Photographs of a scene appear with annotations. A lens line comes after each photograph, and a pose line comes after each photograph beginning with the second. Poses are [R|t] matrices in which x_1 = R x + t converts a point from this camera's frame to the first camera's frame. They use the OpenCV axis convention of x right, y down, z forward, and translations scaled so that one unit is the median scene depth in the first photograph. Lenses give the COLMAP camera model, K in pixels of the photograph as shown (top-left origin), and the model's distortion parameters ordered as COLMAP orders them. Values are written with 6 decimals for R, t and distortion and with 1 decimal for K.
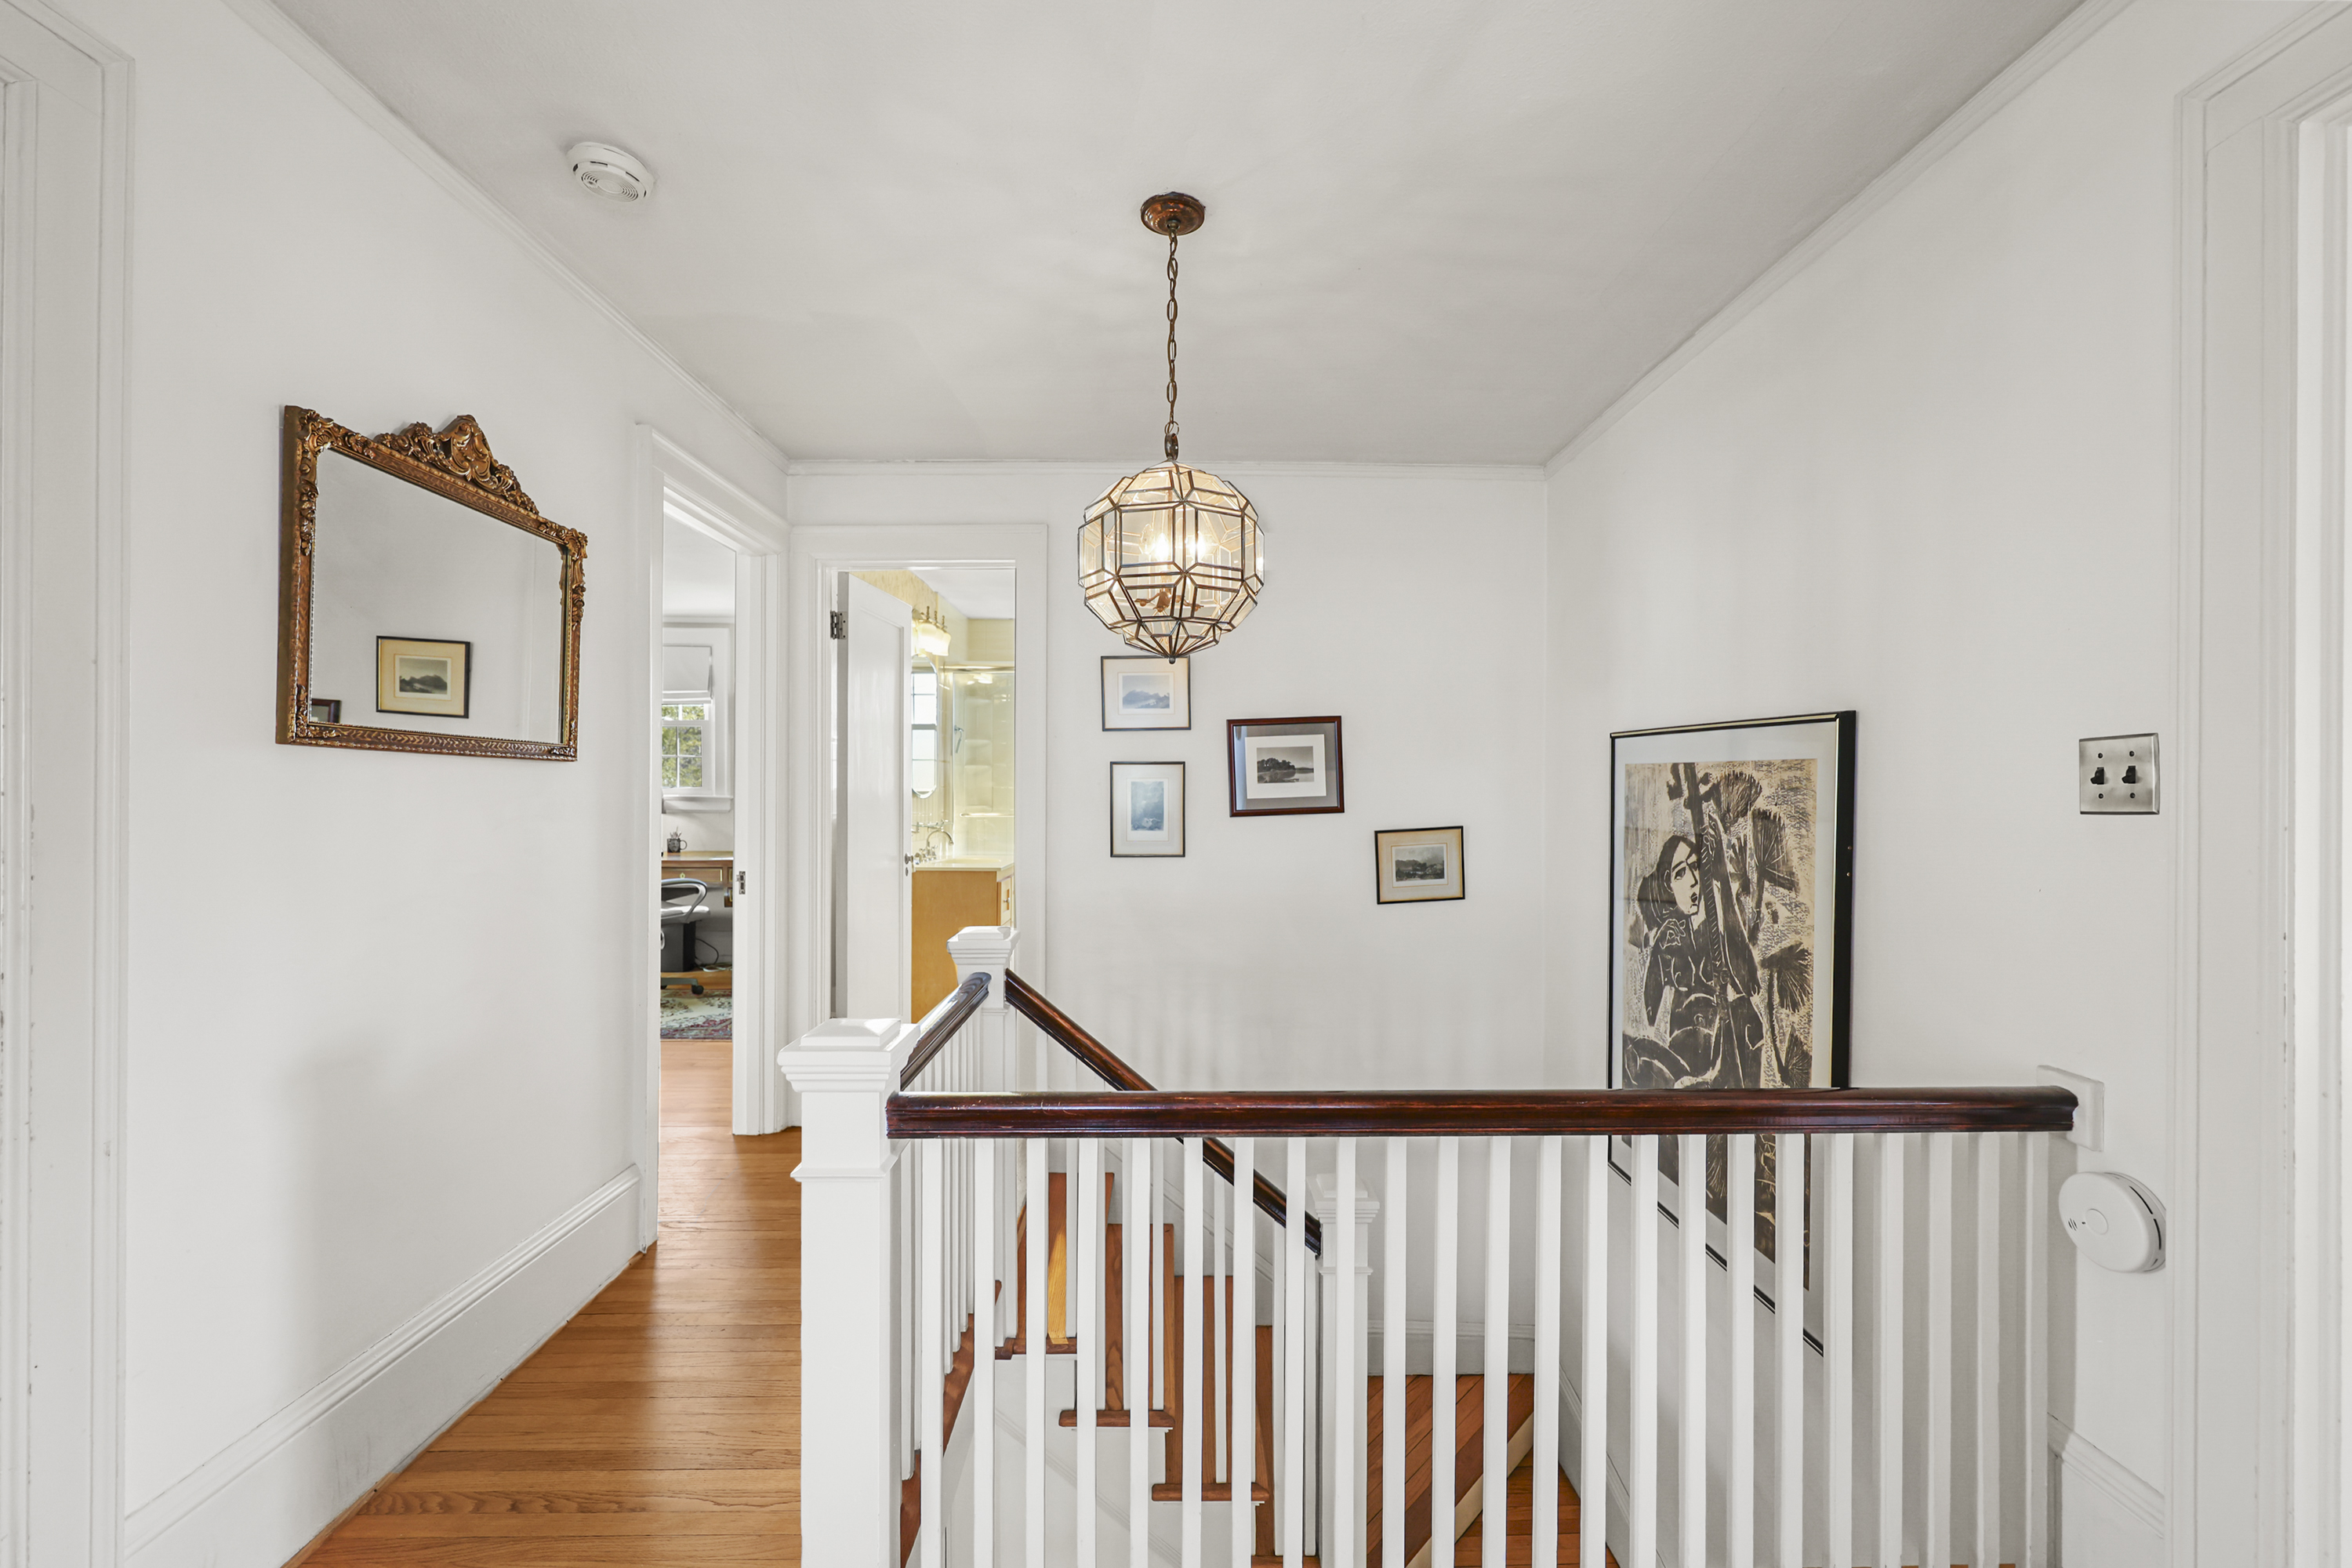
lens RADIAL K [[949.6, 0, 1176.0], [0, 949.6, 784.0], [0, 0, 1]] dist [-0.003317, -0.000198]
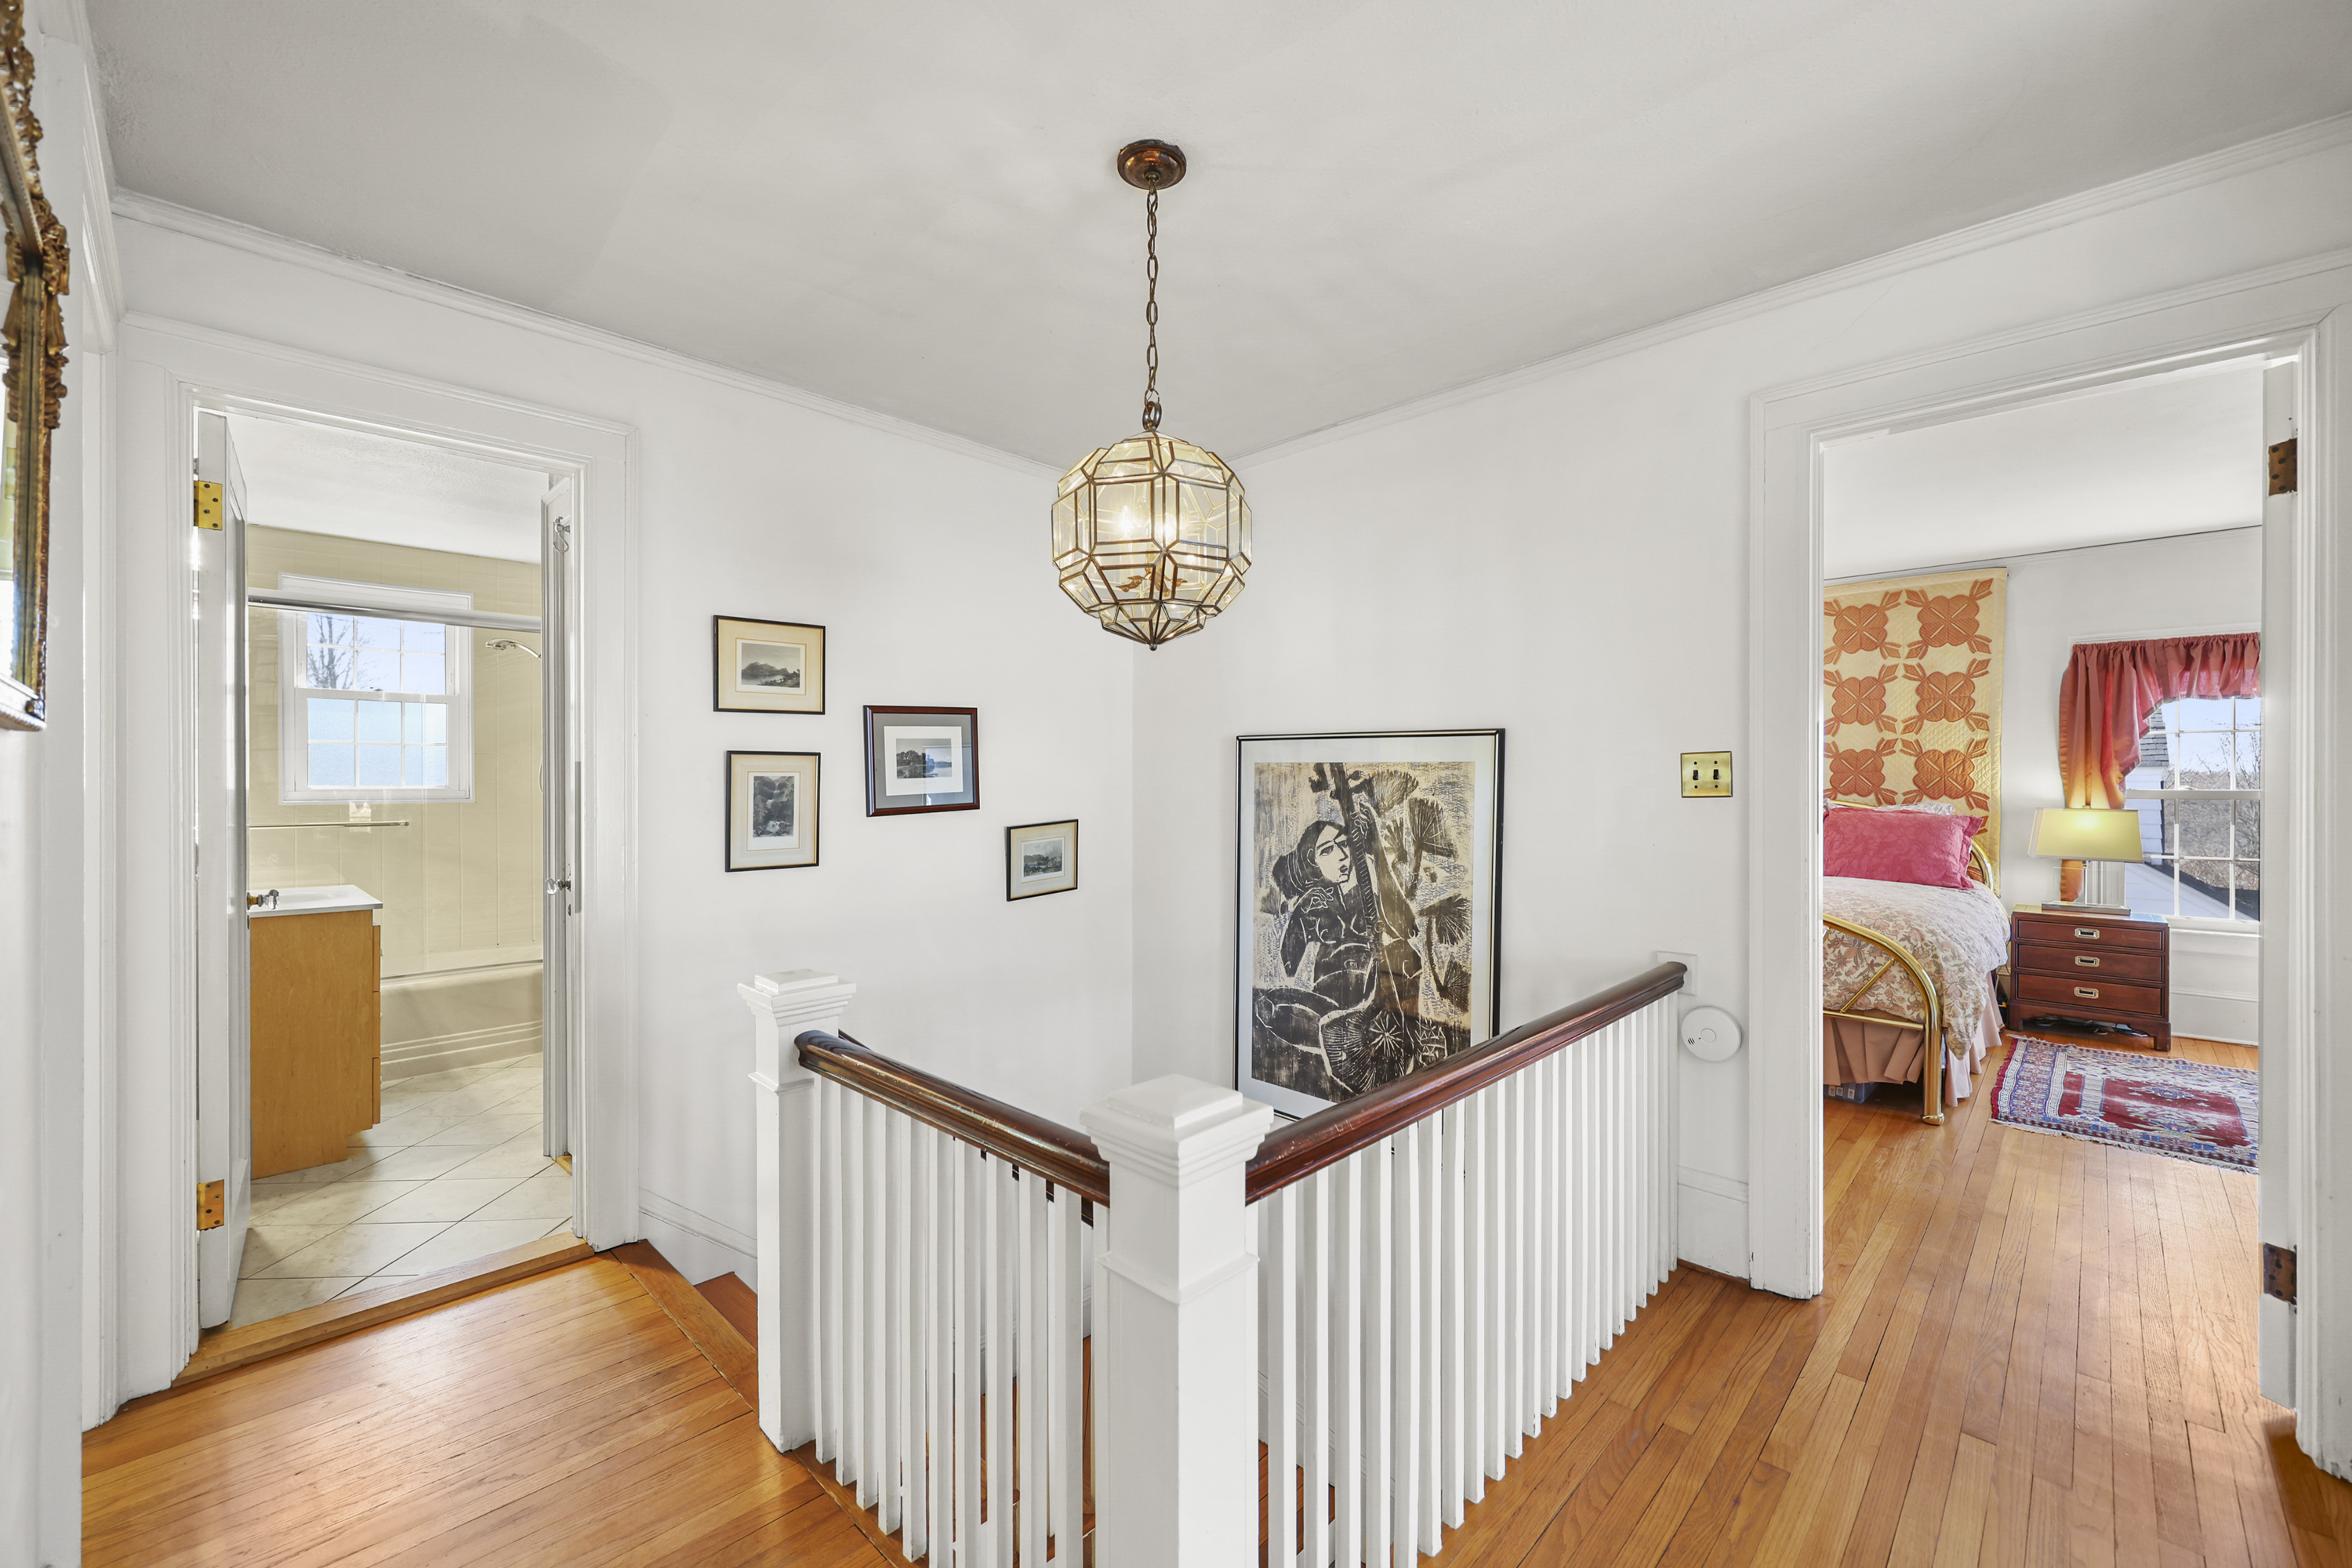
lens RADIAL K [[949.6, 0, 1176.0], [0, 949.6, 784.0], [0, 0, 1]] dist [-0.003317, -0.000198]
pose [[0.706446, -0.003765, 0.707757, -0.532844], [-0.000542, 0.999983, 0.005861, -0.001225], [-0.707767, -0.004524, 0.706432, 0.271909]]
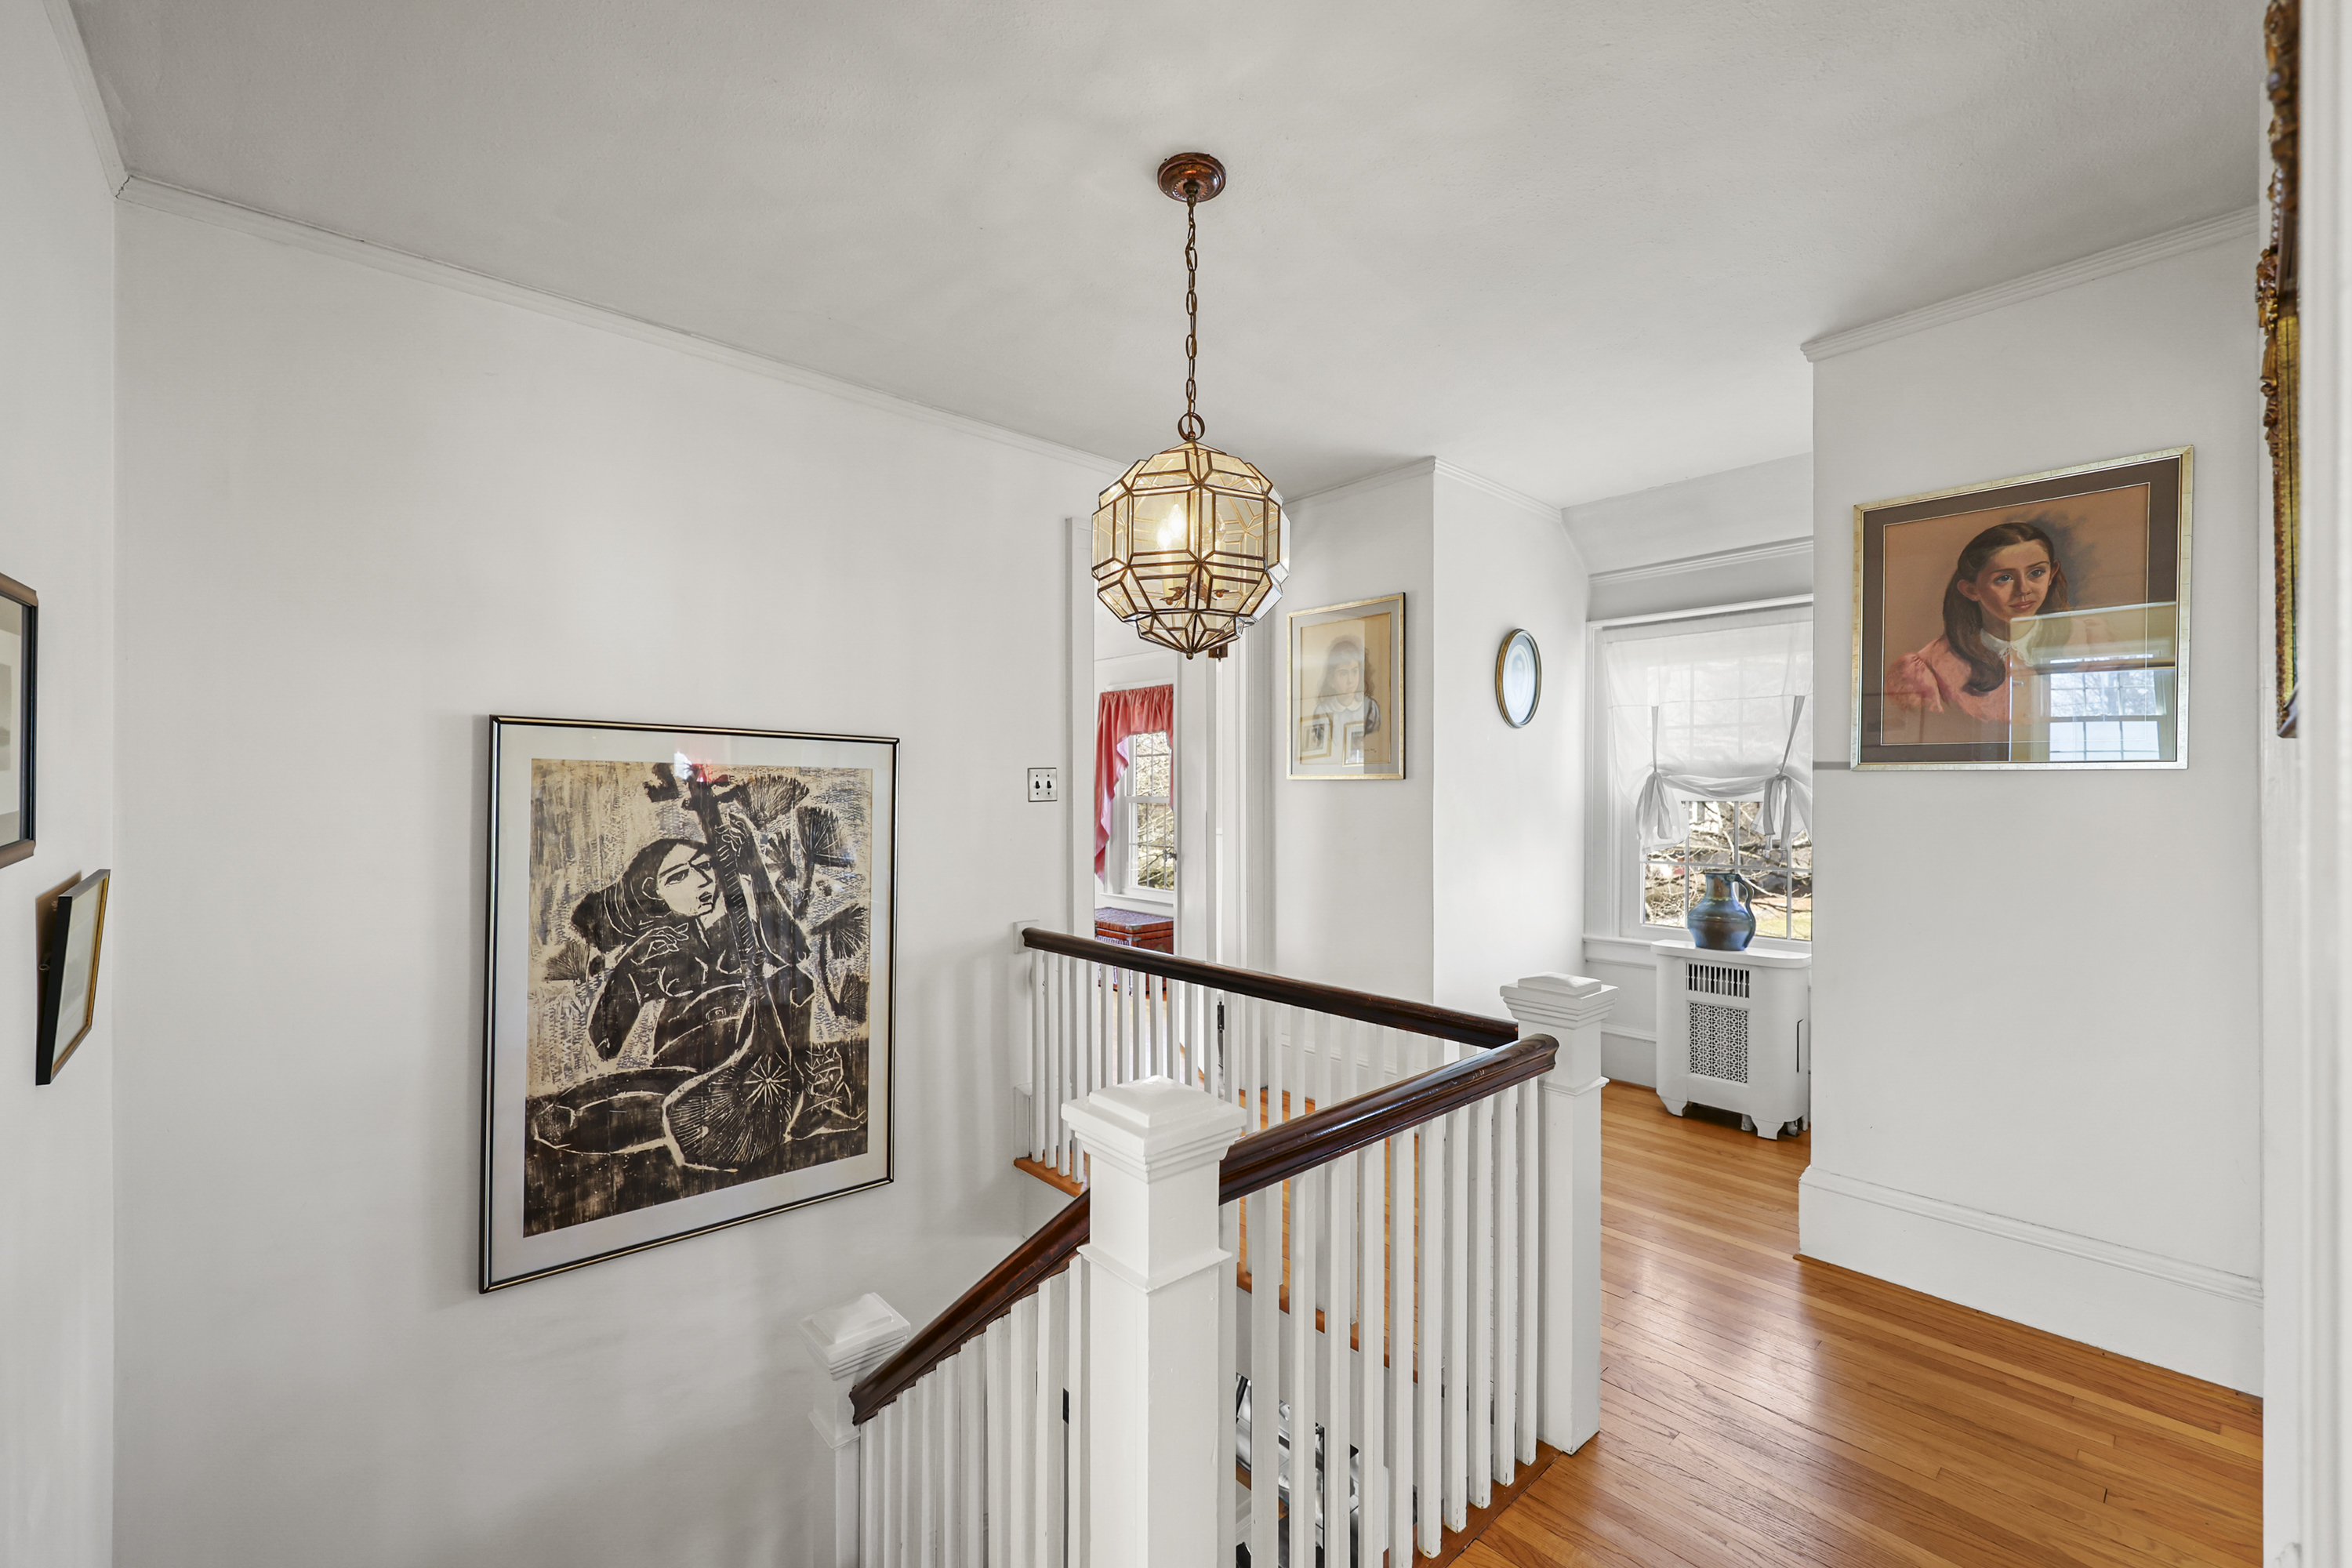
lens RADIAL K [[949.6, 0, 1176.0], [0, 949.6, 784.0], [0, 0, 1]] dist [-0.003317, -0.000198]
pose [[-0.655114, 0.001787, 0.755528, -0.576159], [-0.006766, 0.999943, -0.008232, 0.003645], [-0.755500, -0.010505, -0.655064, 1.339016]]
